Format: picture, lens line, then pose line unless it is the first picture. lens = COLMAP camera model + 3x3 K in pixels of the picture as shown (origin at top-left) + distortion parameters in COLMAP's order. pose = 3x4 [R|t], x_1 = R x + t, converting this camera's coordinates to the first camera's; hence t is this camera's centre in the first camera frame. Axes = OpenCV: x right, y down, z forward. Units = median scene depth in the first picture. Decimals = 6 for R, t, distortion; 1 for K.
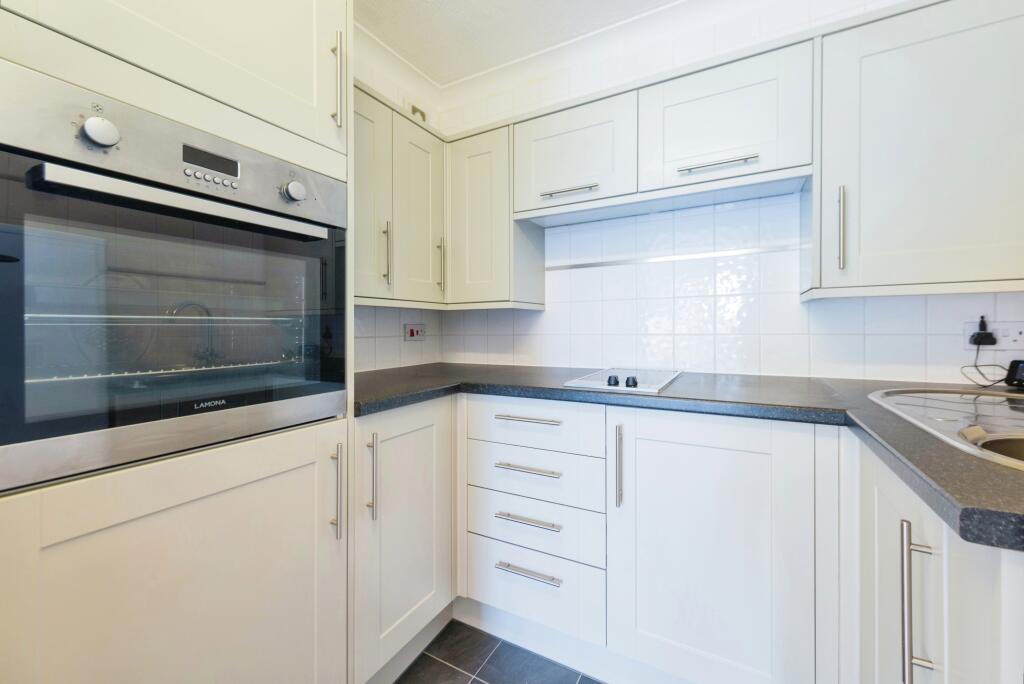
lens RADIAL K [[403.3, 0, 522.7], [0, 403.3, 336.6], [0, 0, 1]] dist [0.000299, -0.000154]
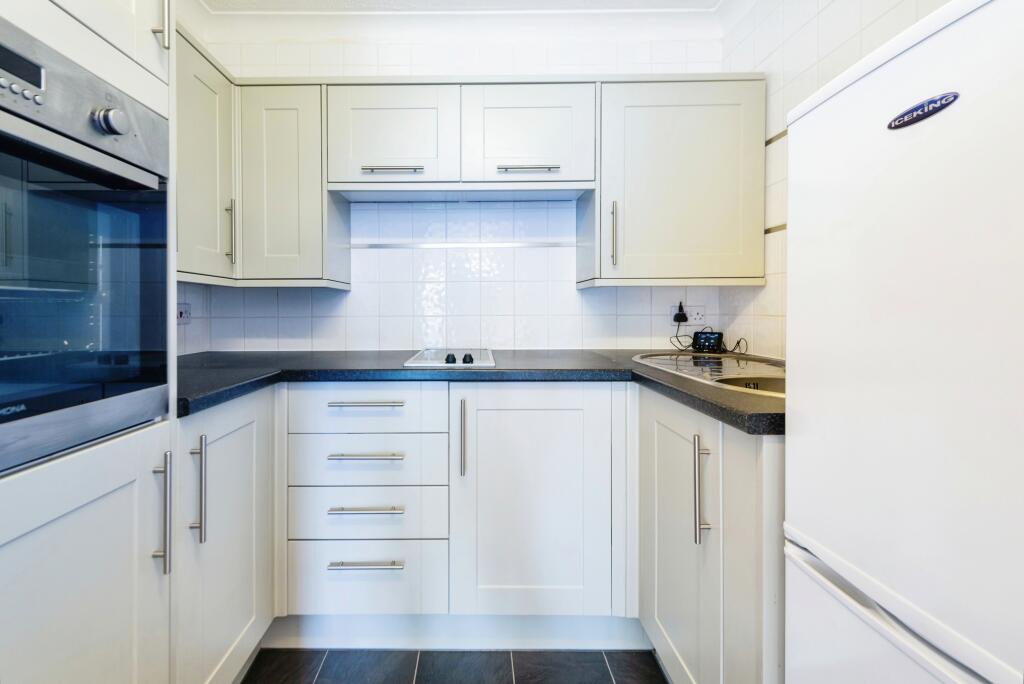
lens RADIAL K [[421.8, 0, 477.6], [0, 421.8, 320.6], [0, 0, 1]] dist [0.001816, -0.000562]
pose [[0.884781, -0.006886, 0.465956, -0.221720], [0.006976, 0.999974, 0.001532, 0.009111], [-0.465955, 0.001895, 0.884806, -0.006067]]
